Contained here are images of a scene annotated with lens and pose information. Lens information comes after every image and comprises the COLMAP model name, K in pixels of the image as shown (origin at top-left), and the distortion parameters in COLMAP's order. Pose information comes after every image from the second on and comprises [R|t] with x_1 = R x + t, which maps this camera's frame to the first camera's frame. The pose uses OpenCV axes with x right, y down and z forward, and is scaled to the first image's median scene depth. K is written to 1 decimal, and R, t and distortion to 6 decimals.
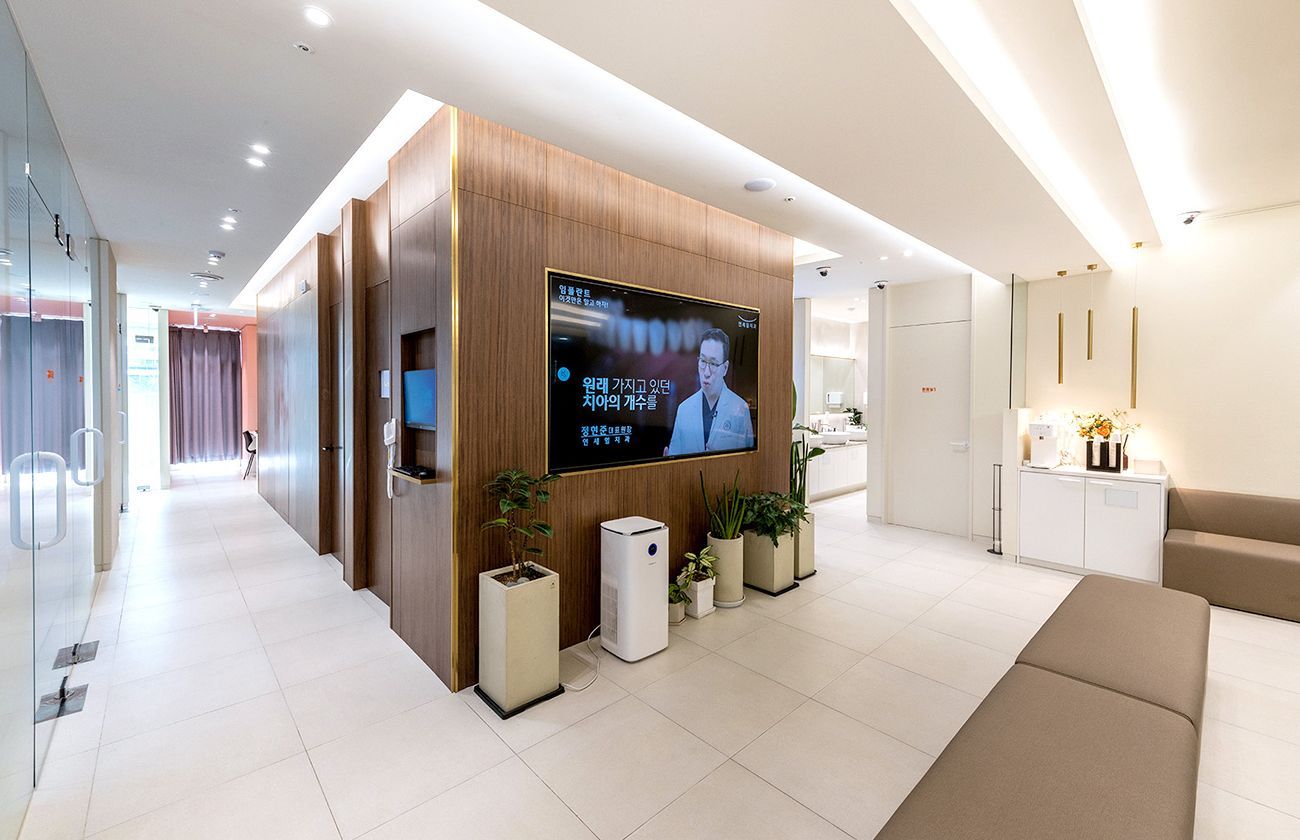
lens RADIAL K [[521.8, 0, 650.0], [0, 521.8, 420.0], [0, 0, 1]] dist [0.021981, 0.000044]
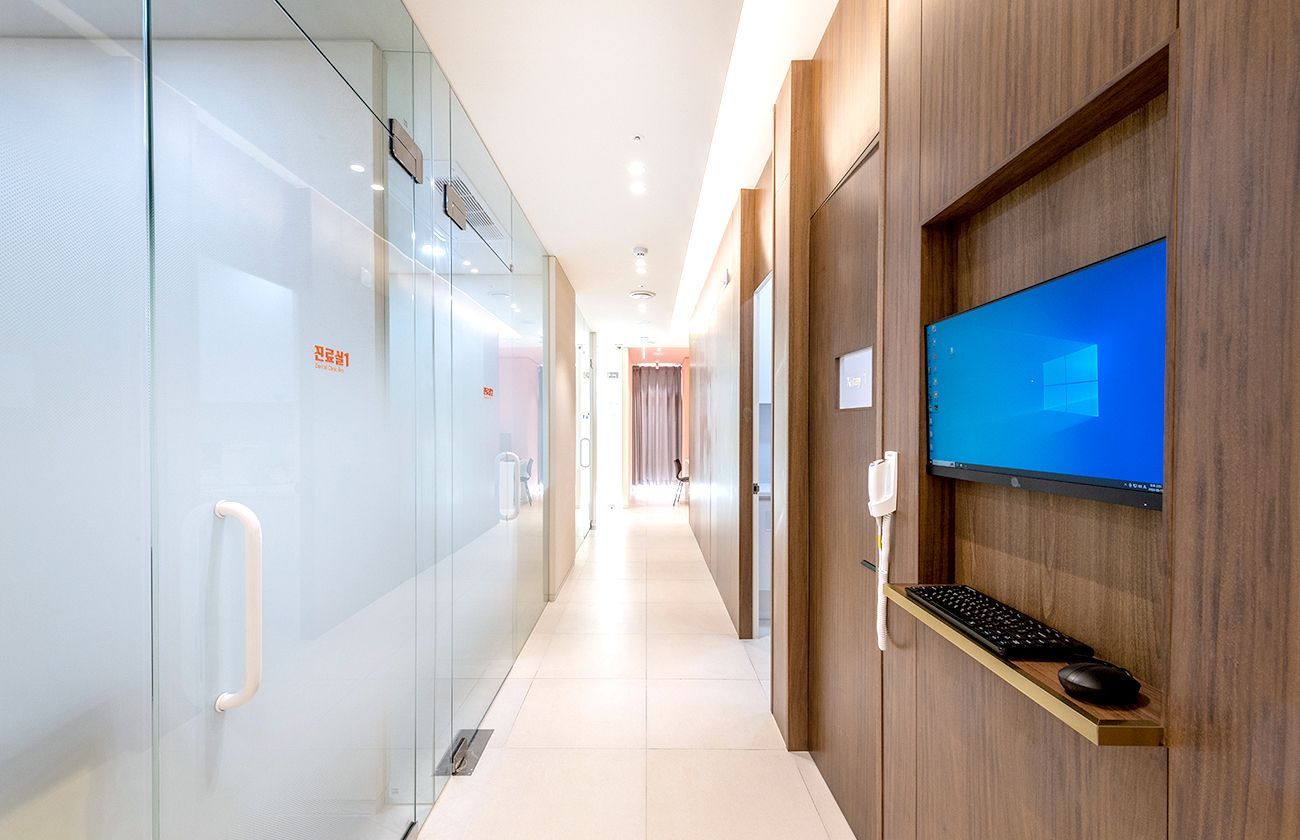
lens RADIAL K [[521.8, 0, 650.0], [0, 521.8, 420.0], [0, 0, 1]] dist [0.021981, 0.000044]
pose [[0.739664, -0.020117, -0.672675, -0.115662], [-0.019649, 0.998481, -0.051467, -0.000942], [0.672689, 0.051286, 0.738146, 0.189174]]
